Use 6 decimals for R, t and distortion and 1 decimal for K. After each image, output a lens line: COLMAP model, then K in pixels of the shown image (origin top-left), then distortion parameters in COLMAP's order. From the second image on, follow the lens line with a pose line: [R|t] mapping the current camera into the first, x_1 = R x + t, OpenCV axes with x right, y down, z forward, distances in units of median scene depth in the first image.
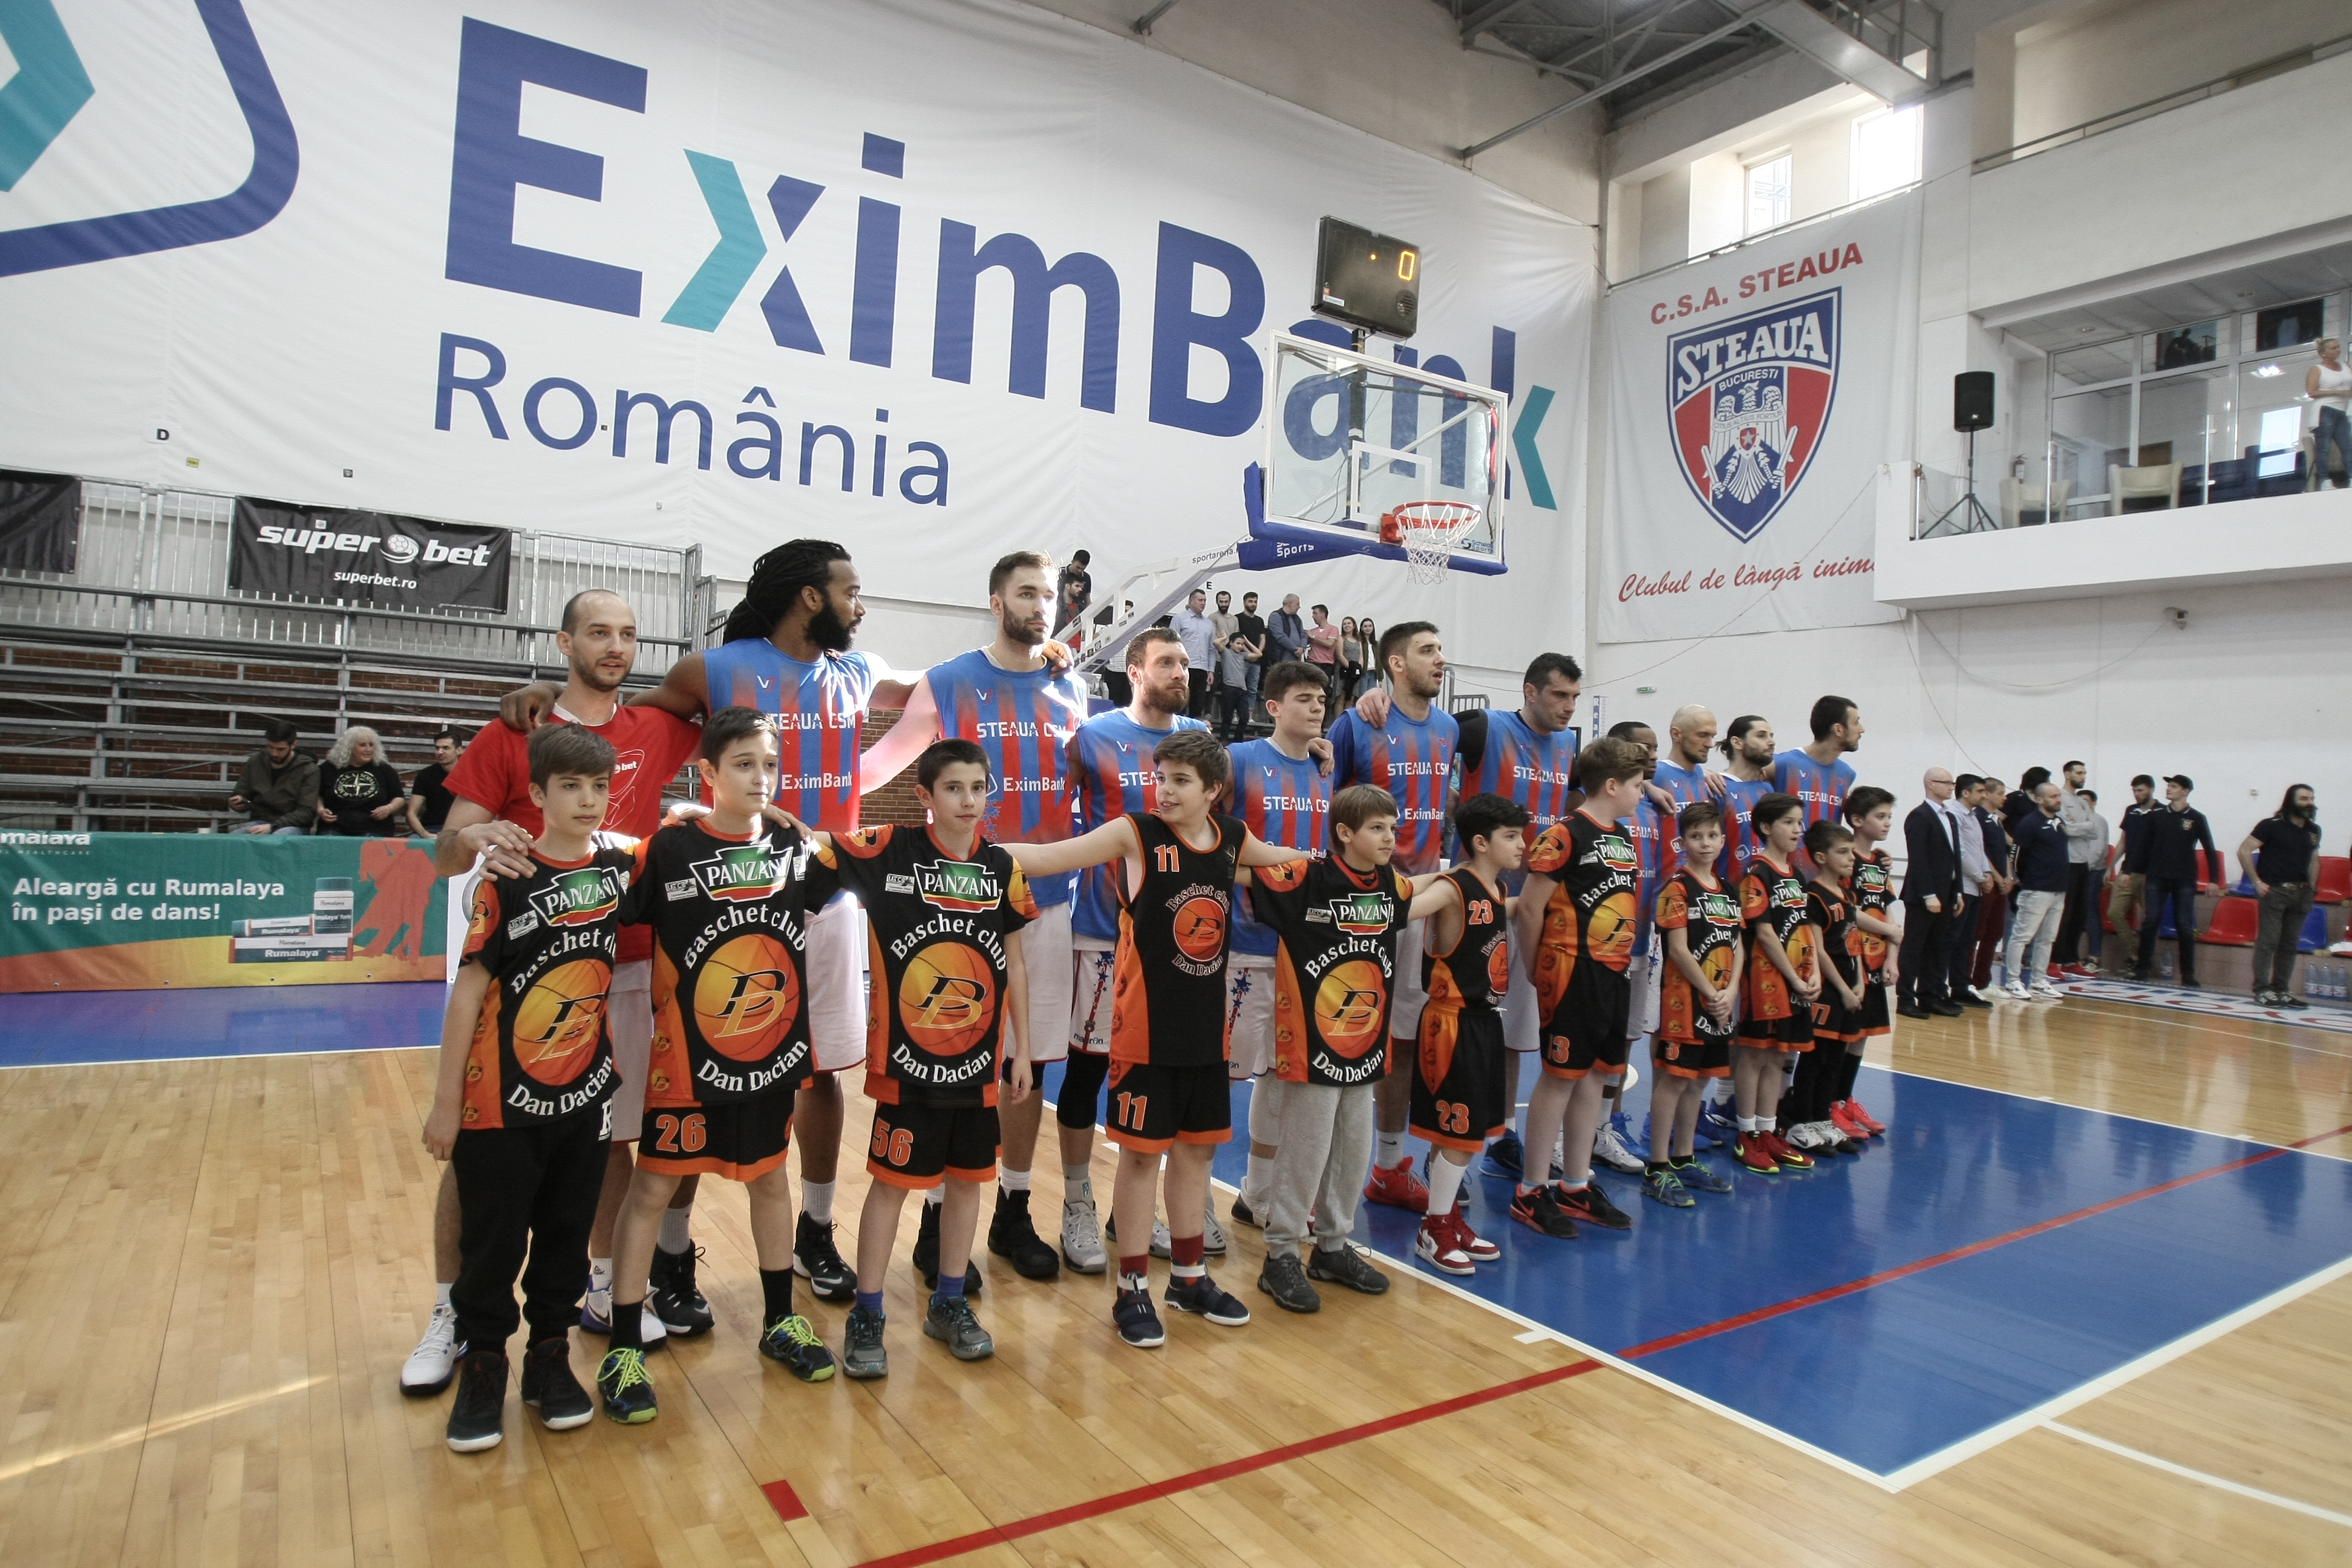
lens RADIAL K [[1370.3, 0, 1177.0], [0, 1370.3, 785.7], [0, 0, 1]] dist [-0.079827, 0.035563]
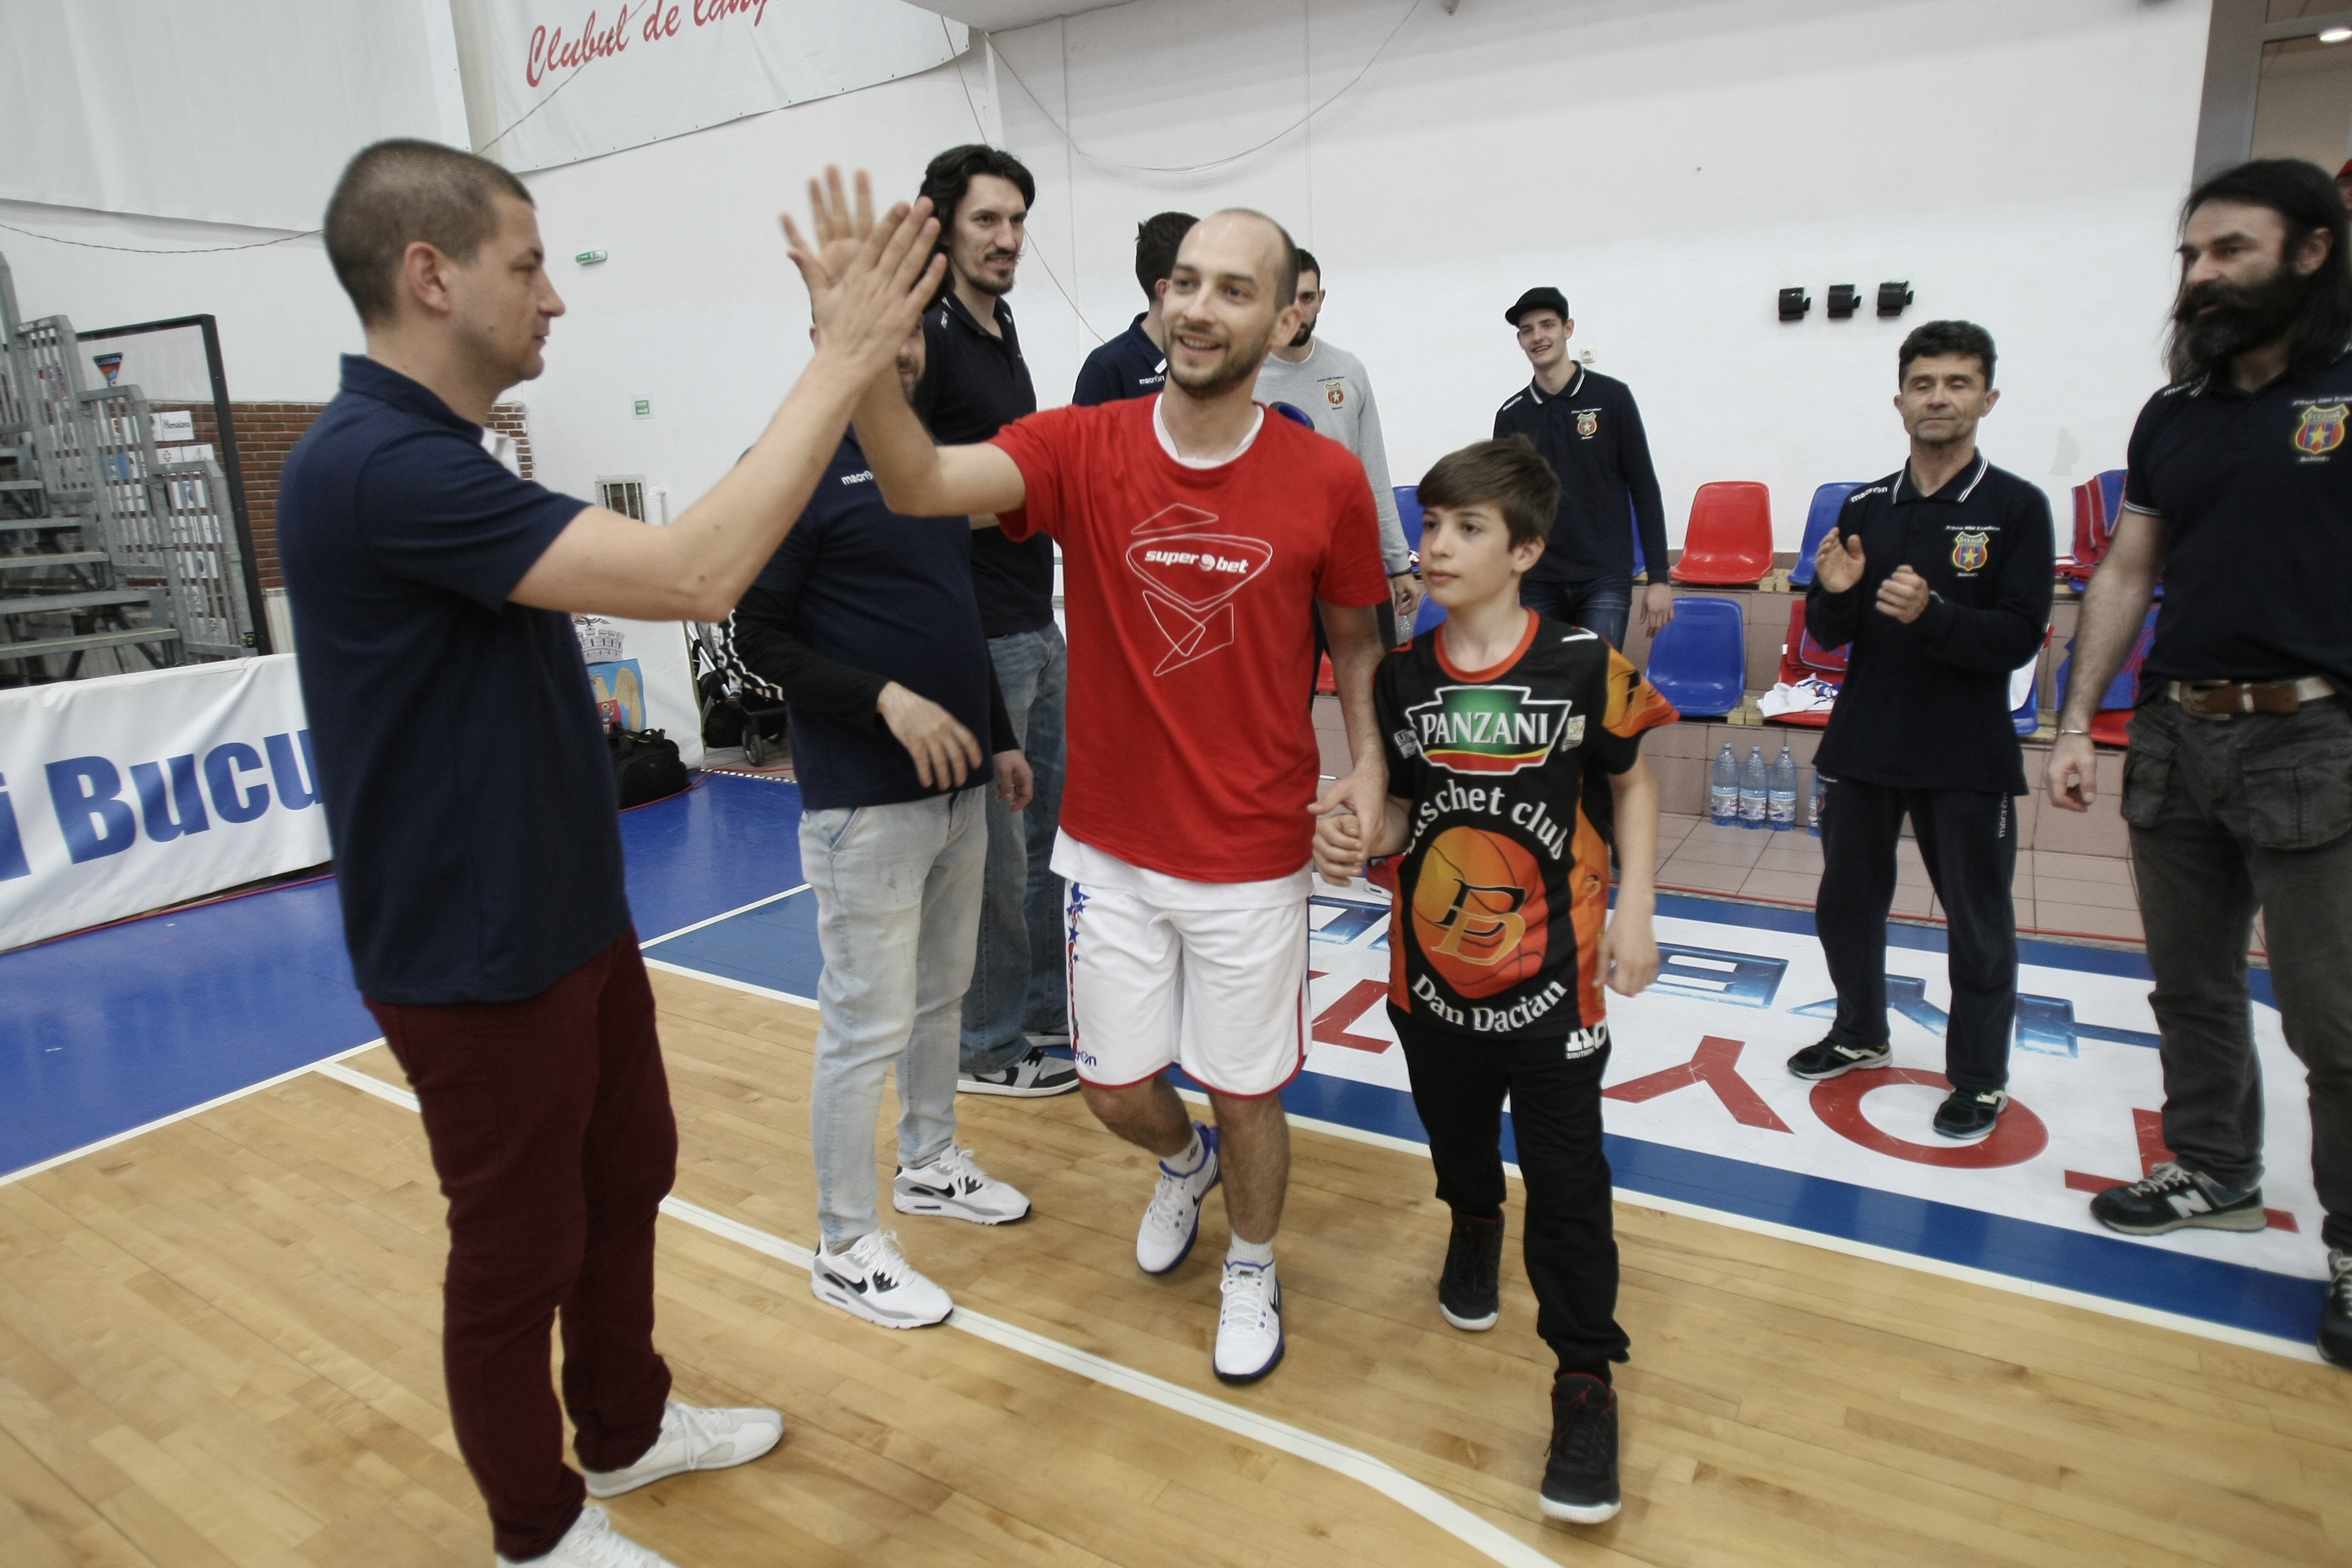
lens RADIAL K [[1370.5, 0, 1178.9], [0, 1370.5, 787.4], [0, 0, 1]] dist [-0.079122, 0.037069]
pose [[0.902845, -0.166788, 0.396300, 0.382554], [0.071901, 0.967285, 0.243292, 0.022128], [-0.423913, -0.191160, 0.885300, 0.495970]]
